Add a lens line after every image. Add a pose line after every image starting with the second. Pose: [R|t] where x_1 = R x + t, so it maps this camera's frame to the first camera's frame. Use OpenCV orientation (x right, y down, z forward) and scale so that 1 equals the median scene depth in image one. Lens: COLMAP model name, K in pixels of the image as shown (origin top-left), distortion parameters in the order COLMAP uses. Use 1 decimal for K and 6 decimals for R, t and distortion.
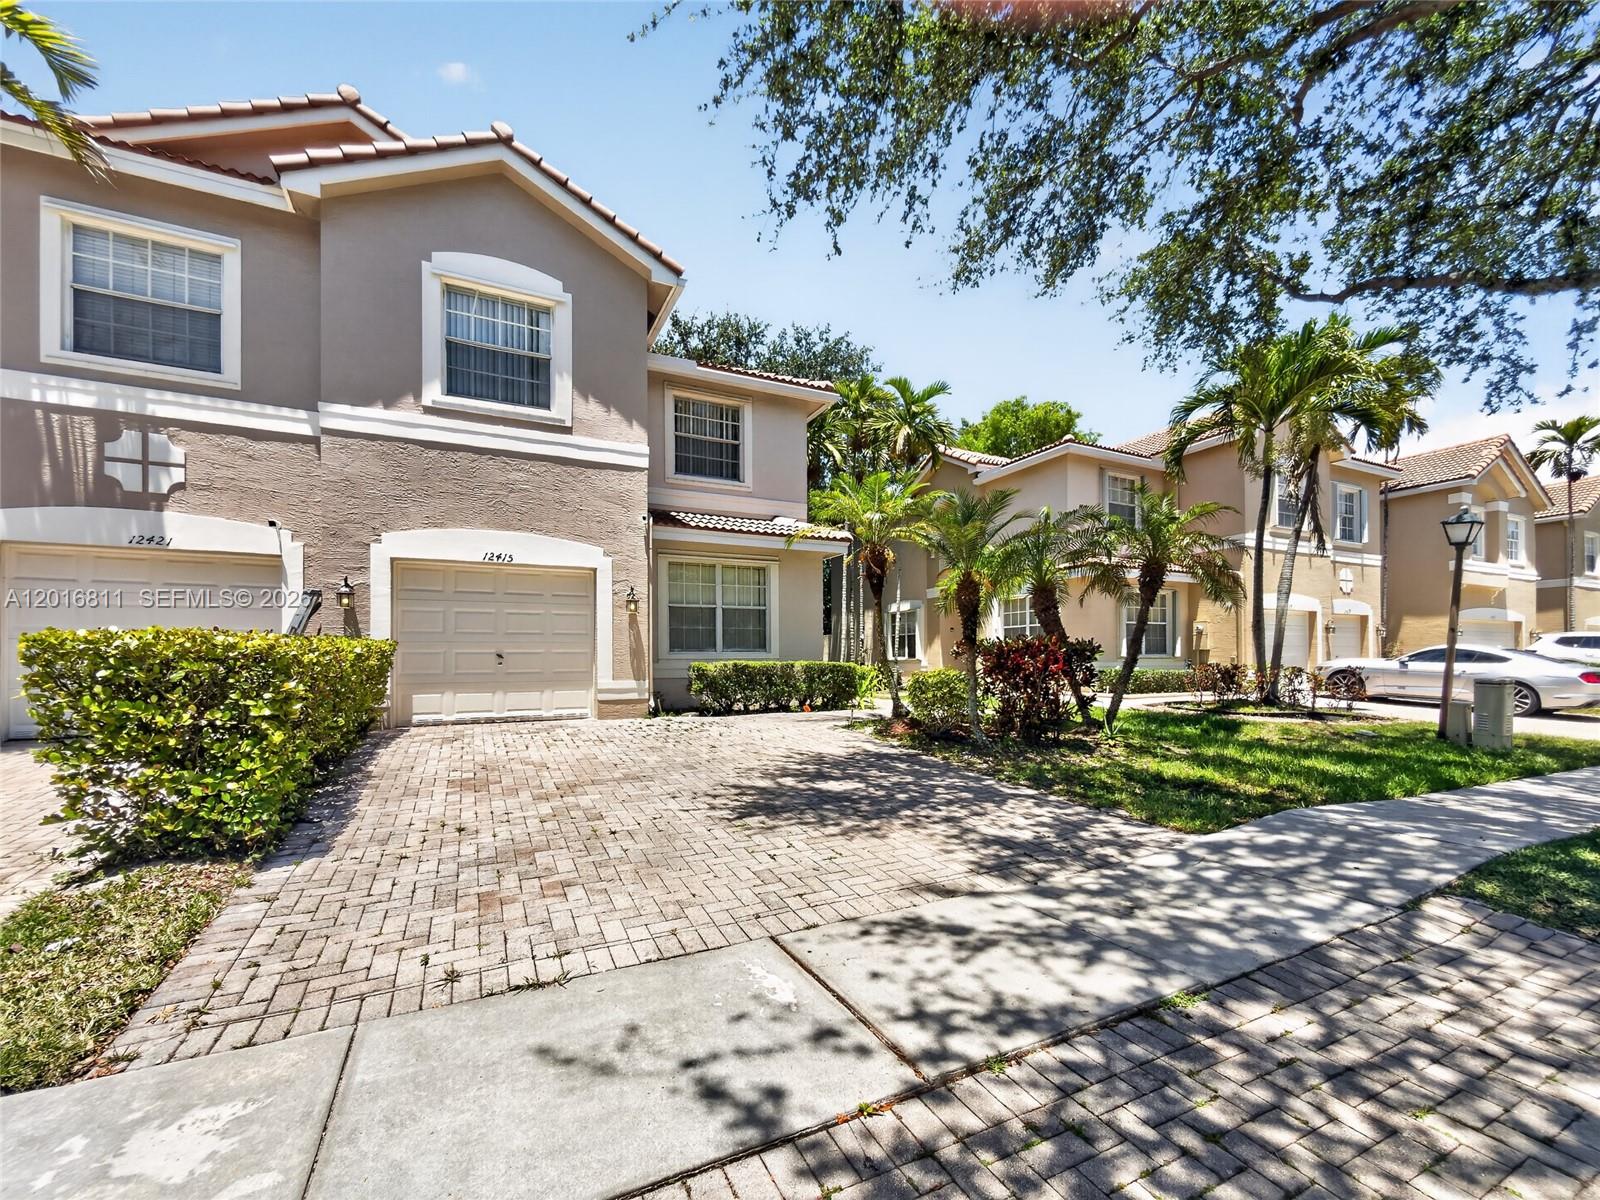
lens RADIAL K [[660.7, 0, 804.1], [0, 660.7, 658.6], [0, 0, 1]] dist [0.003509, 0.000951]
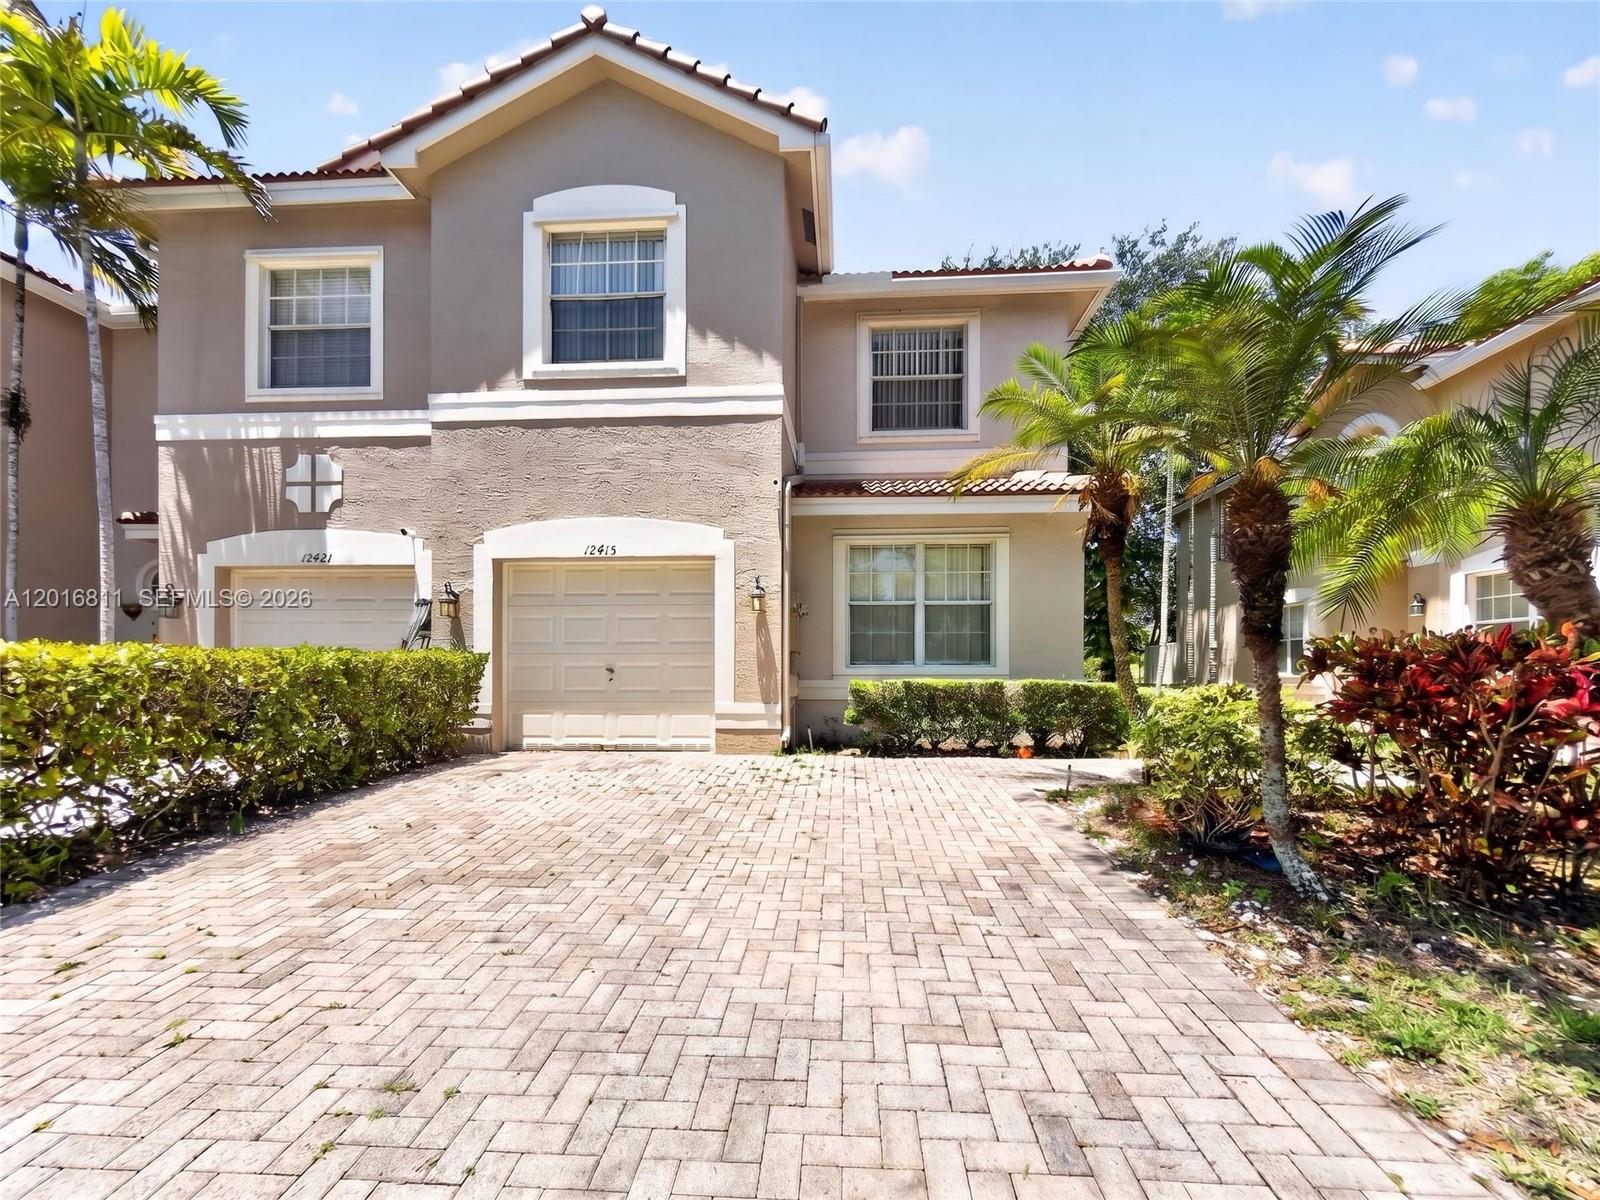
lens RADIAL K [[670.6, 0, 803.5], [0, 670.6, 677.4], [0, 0, 1]] dist [0.001170, -0.000187]
pose [[0.867025, 0.008705, -0.498189, 0.170116], [-0.005045, 0.999949, 0.008694, -0.003746], [0.498240, -0.005024, 0.867025, 0.397303]]
